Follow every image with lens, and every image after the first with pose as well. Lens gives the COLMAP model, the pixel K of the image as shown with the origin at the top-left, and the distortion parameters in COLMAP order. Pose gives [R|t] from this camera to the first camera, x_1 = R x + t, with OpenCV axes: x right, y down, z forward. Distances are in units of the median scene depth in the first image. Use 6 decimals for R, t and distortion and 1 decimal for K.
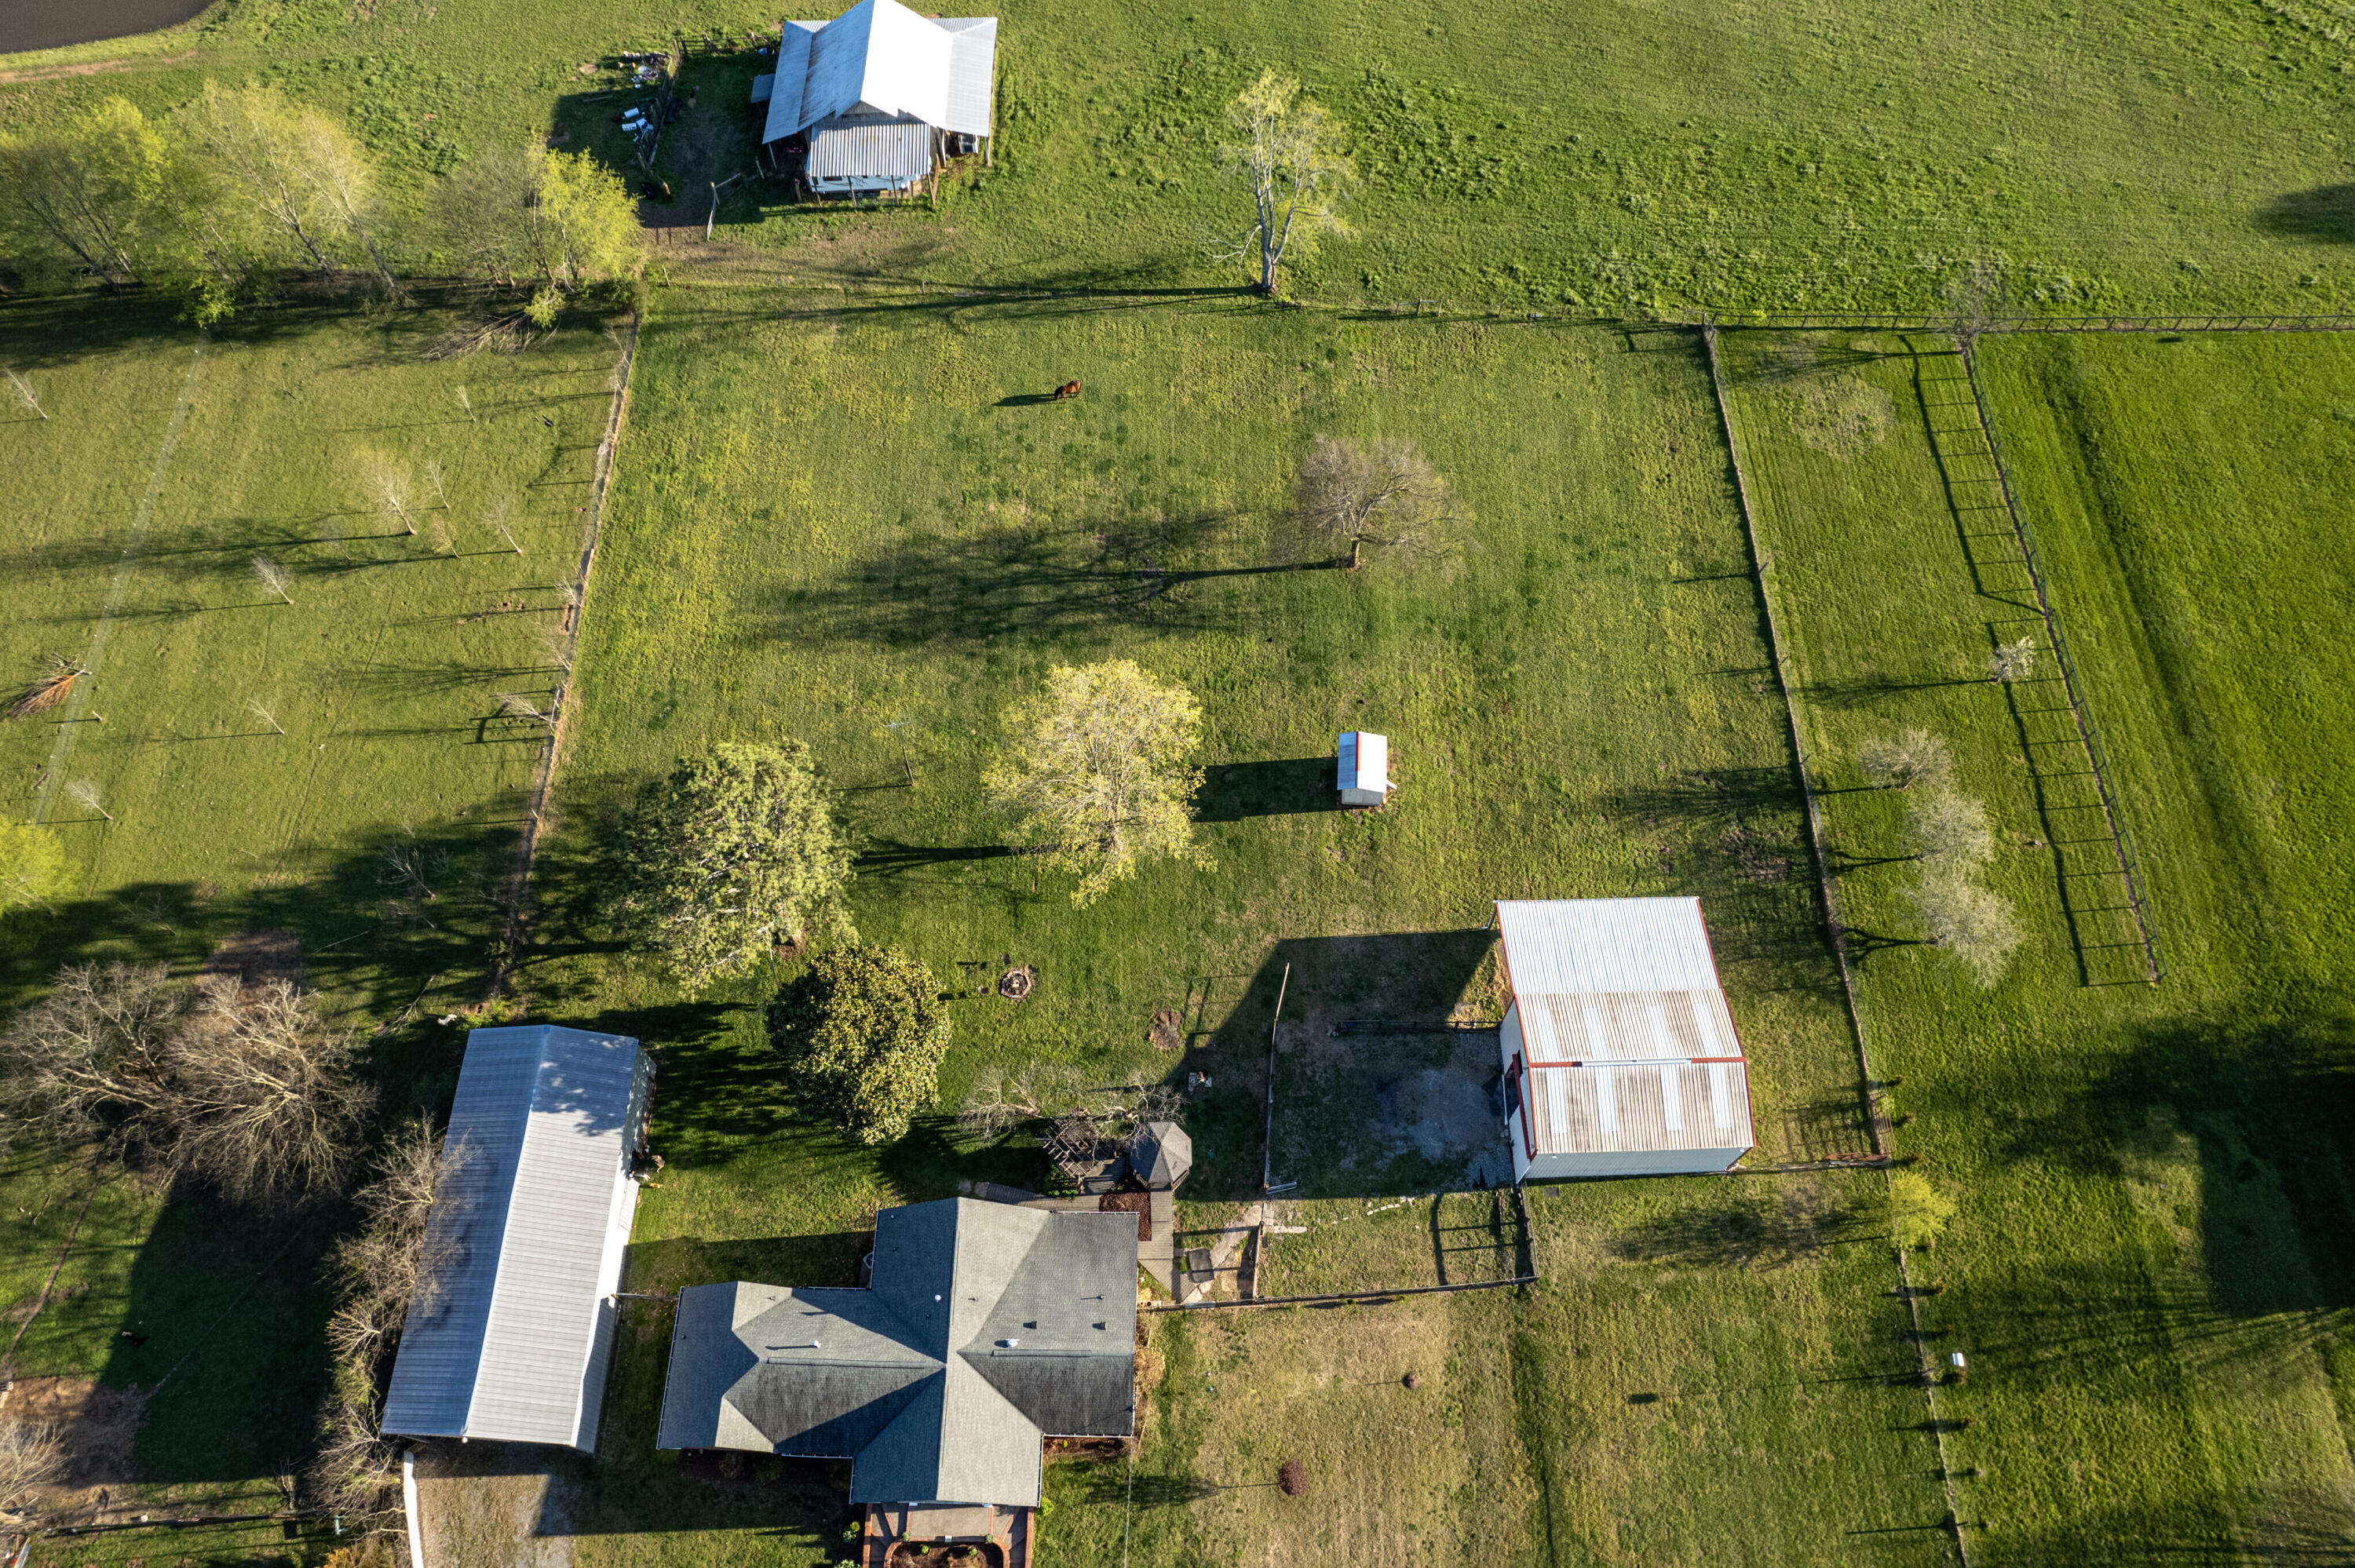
lens RADIAL K [[1552.0, 0, 1178.3], [0, 1552.0, 808.4], [0, 0, 1]] dist [-0.075318, 0.063138]
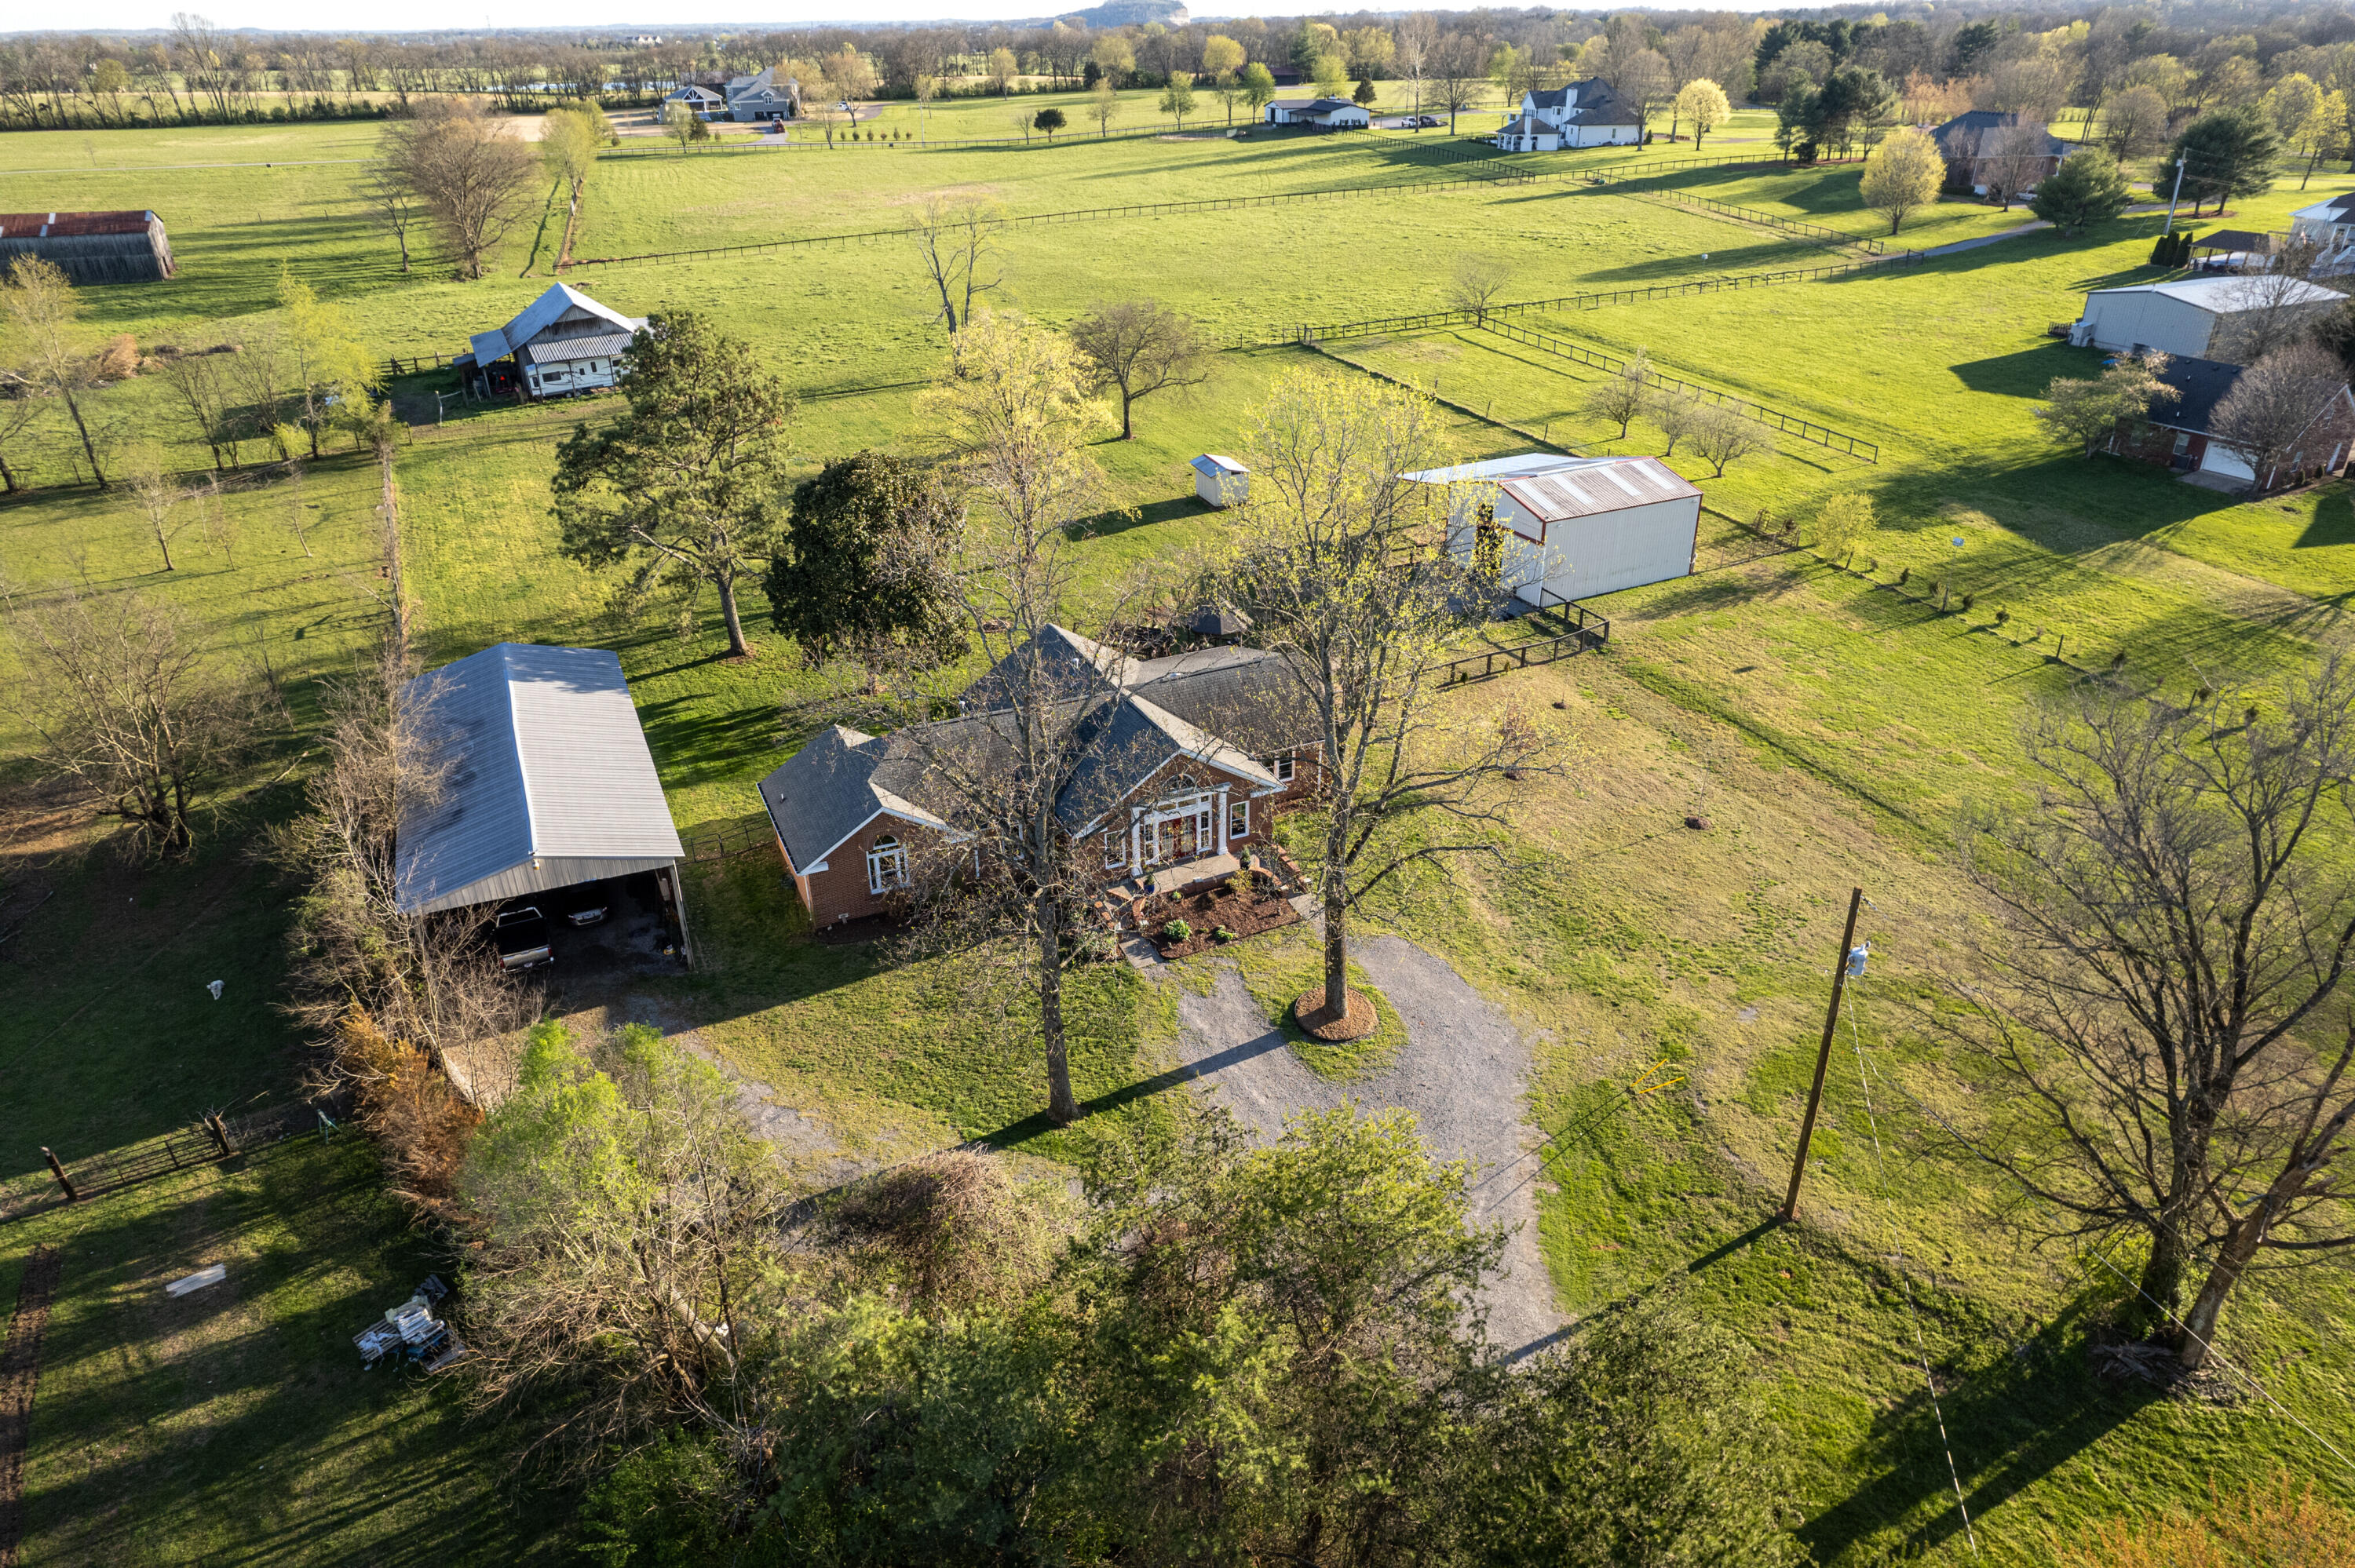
lens RADIAL K [[1503.3, 0, 1180.3], [0, 1503.3, 792.2], [0, 0, 1]] dist [-0.093614, 0.085457]
pose [[0.902978, -0.210582, 0.374548, -0.344177], [0.383329, 0.788624, -0.480760, 0.637324], [-0.194138, 0.577691, 0.792833, 0.290732]]
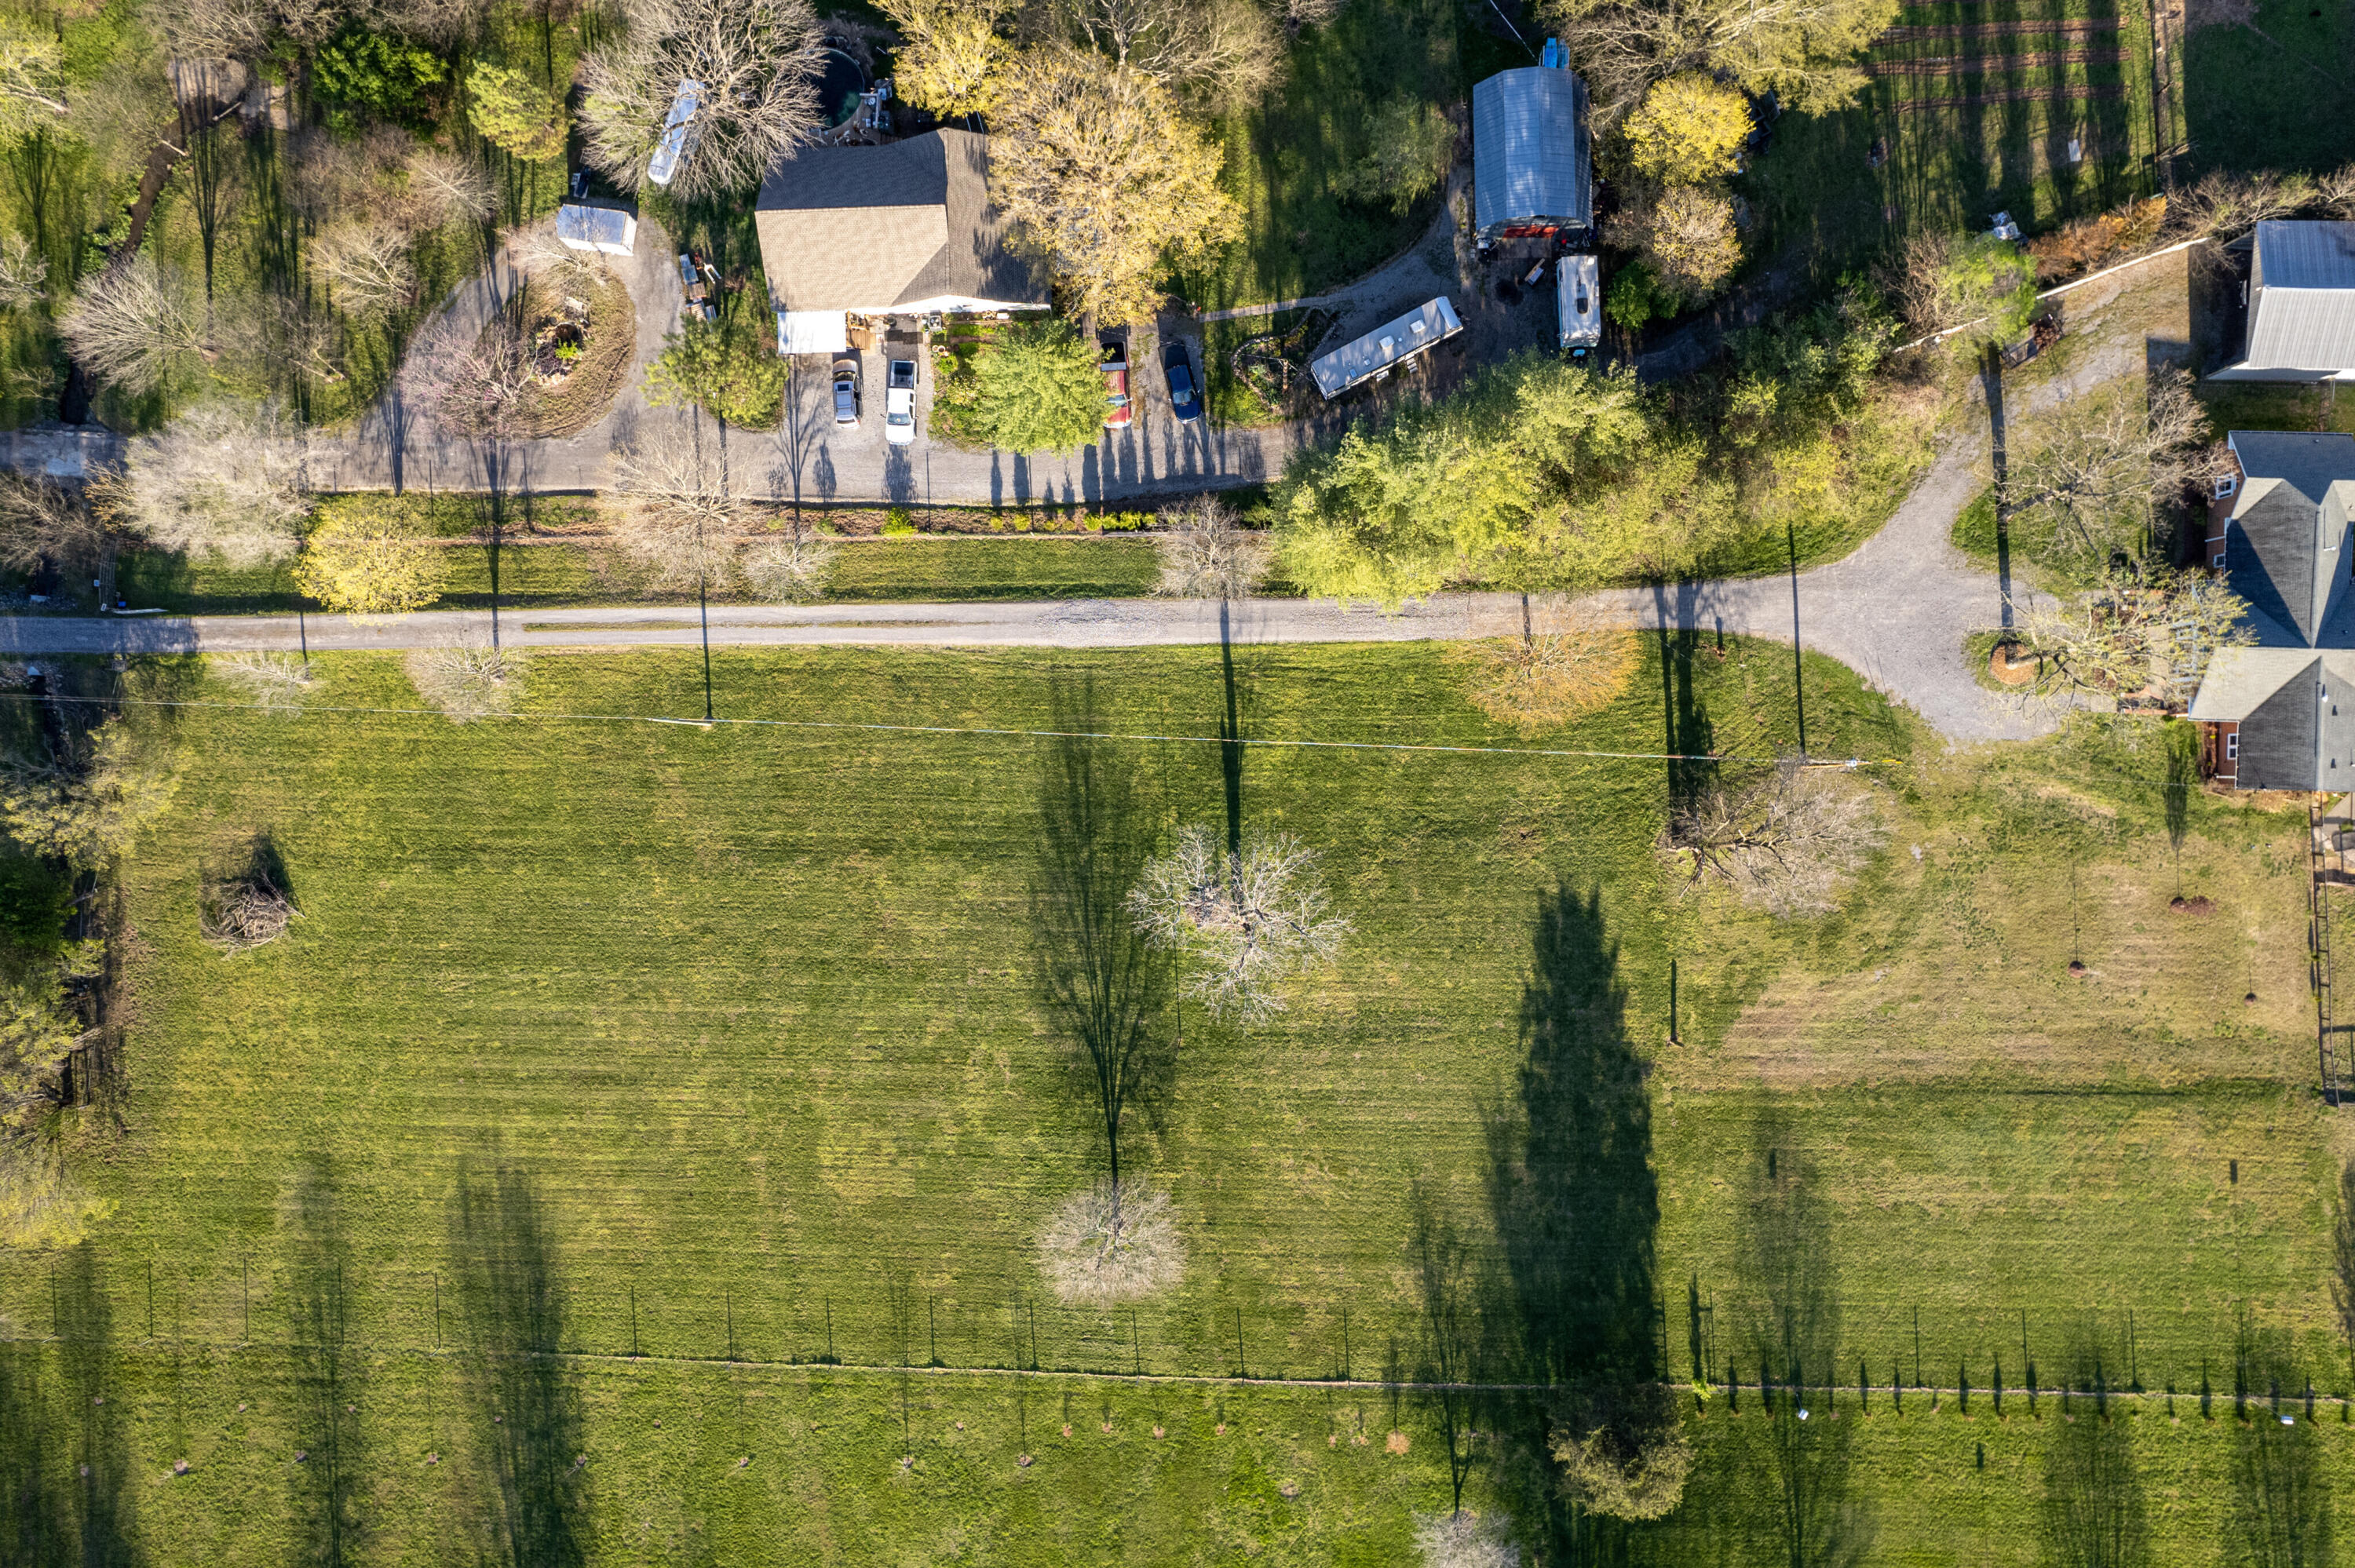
lens RADIAL K [[1614.8, 0, 1184.4], [0, 1614.8, 795.8], [0, 0, 1]] dist [-0.081453, 0.070337]
pose [[-0.013087, 0.999846, 0.011696, -0.021699], [-0.865677, -0.017184, 0.500308, 0.407203], [0.500432, -0.003577, 0.865769, -0.513241]]
